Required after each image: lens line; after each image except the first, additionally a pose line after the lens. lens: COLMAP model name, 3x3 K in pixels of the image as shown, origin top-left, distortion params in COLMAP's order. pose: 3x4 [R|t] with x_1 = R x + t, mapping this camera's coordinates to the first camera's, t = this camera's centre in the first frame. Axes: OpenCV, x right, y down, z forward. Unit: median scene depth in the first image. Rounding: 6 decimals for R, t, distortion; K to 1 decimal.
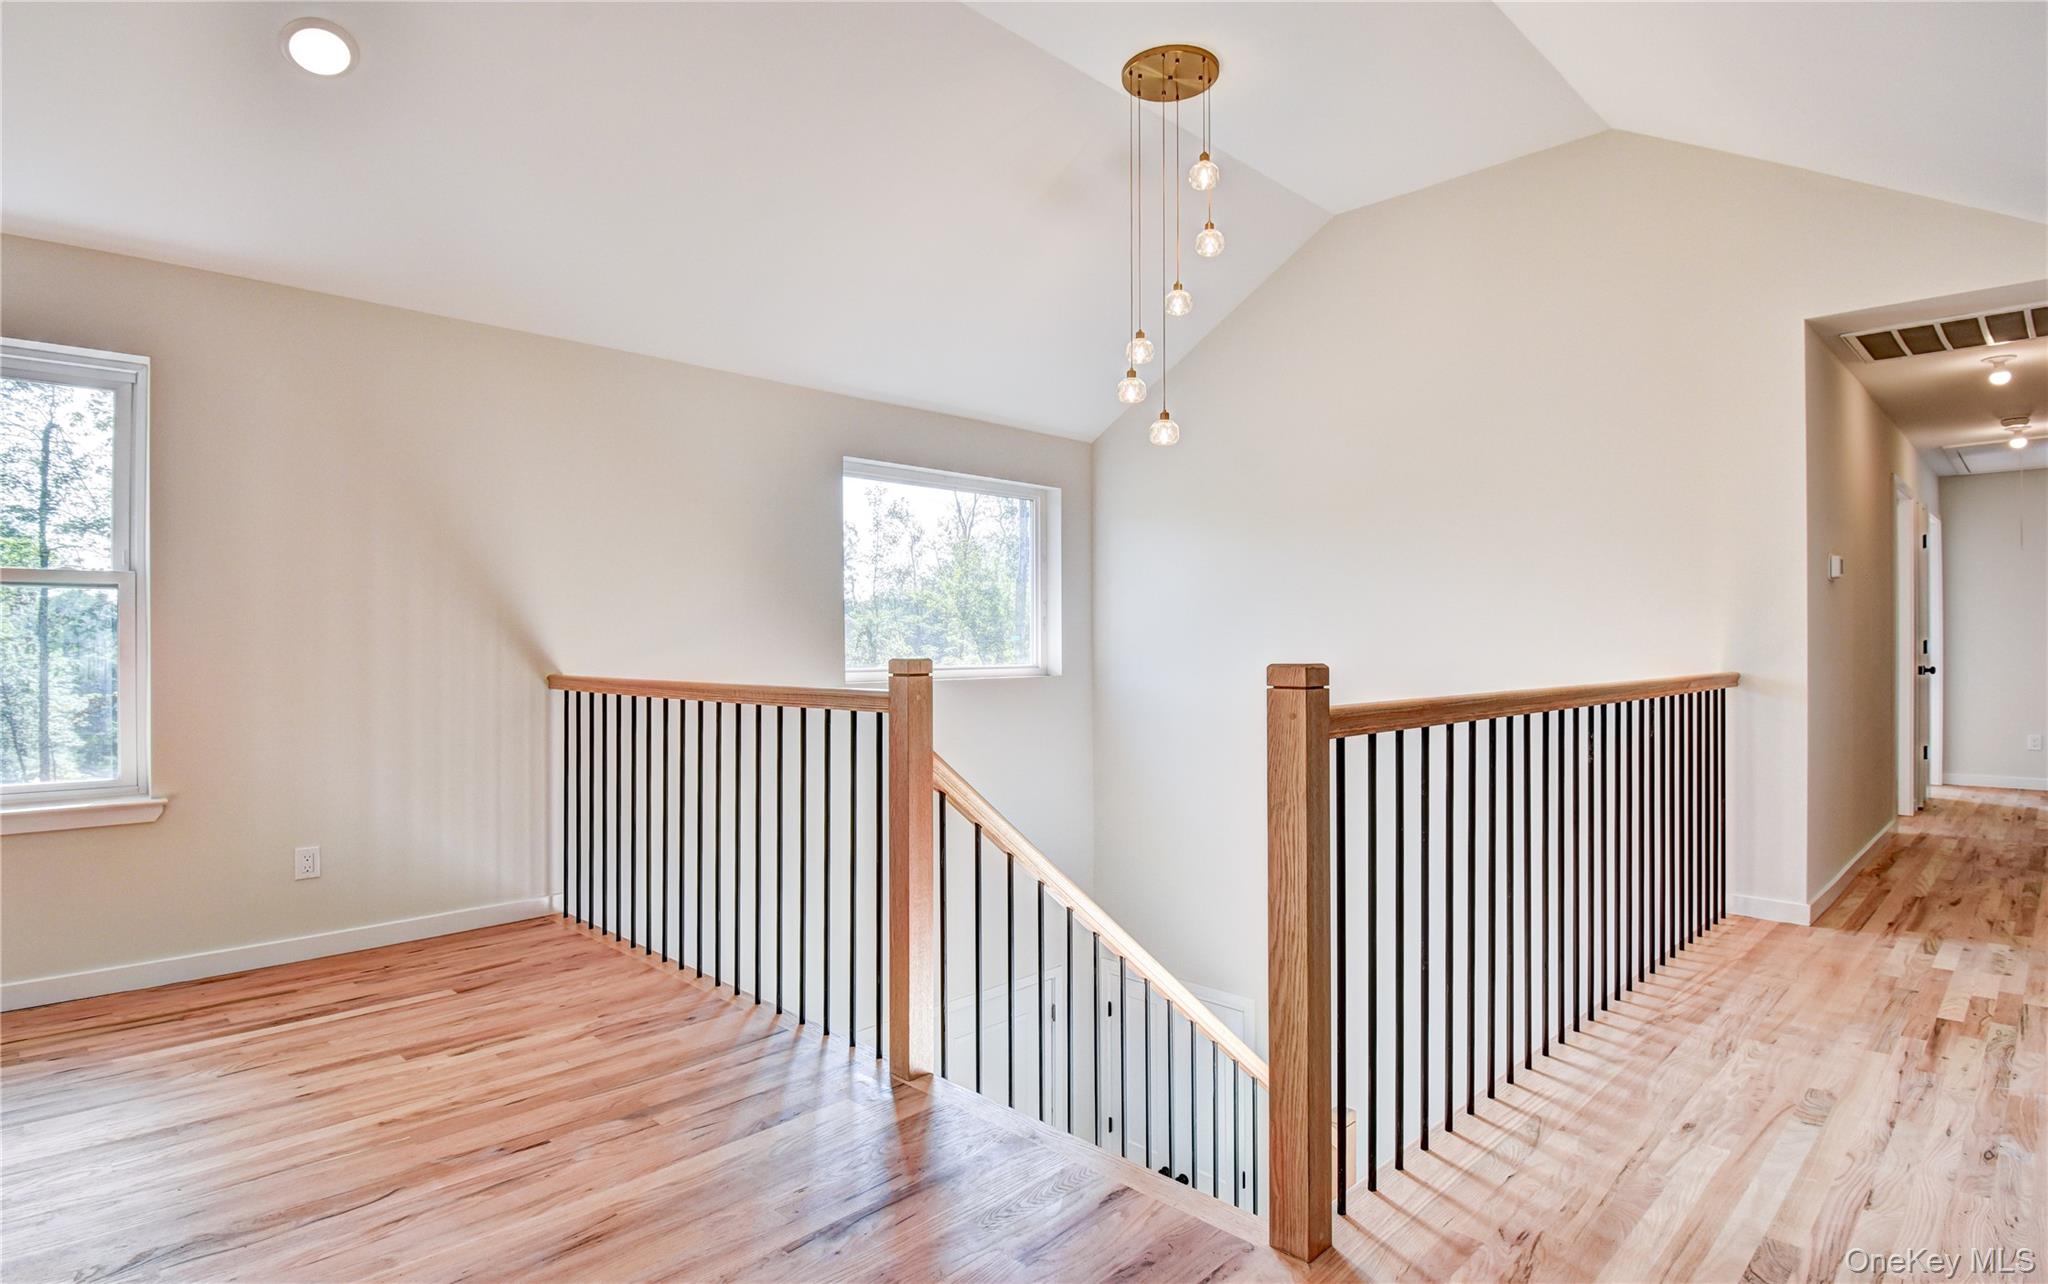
lens RADIAL K [[1072.7, 0, 1024.2], [0, 1072.7, 635.7], [0, 0, 1]] dist [-0.001245, -0.005472]
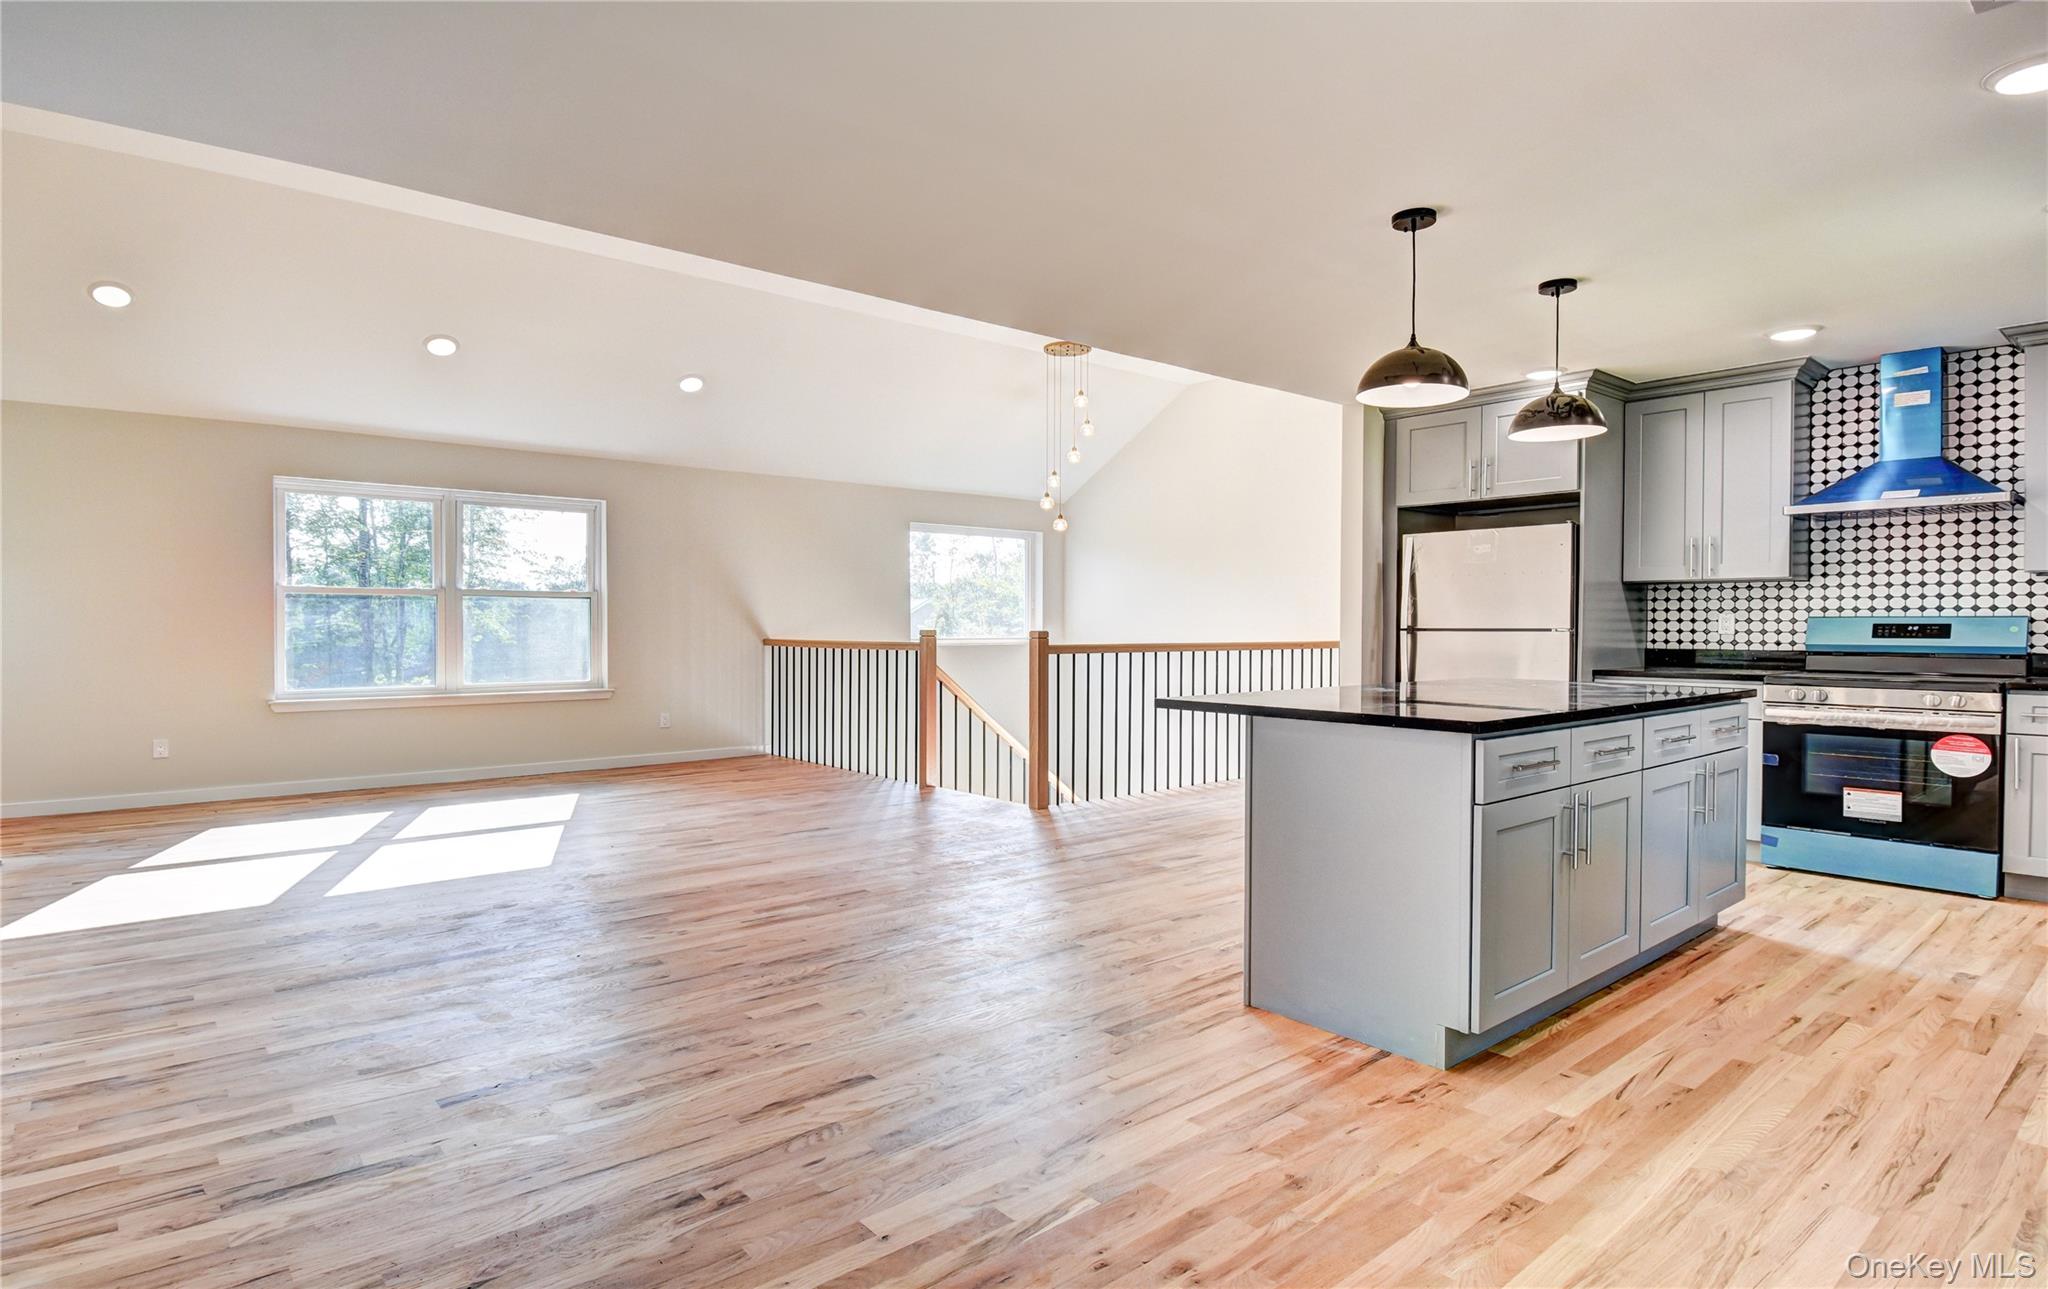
lens RADIAL K [[1072.7, 0, 1146.5], [0, 1072.7, 639.5], [0, 0, 1]] dist [-0.001245, -0.005472]
pose [[0.999454, 0.006672, 0.032357, 0.285629], [-0.007302, 0.999785, 0.019385, -0.008301], [-0.032221, -0.019610, 0.999288, -1.365153]]
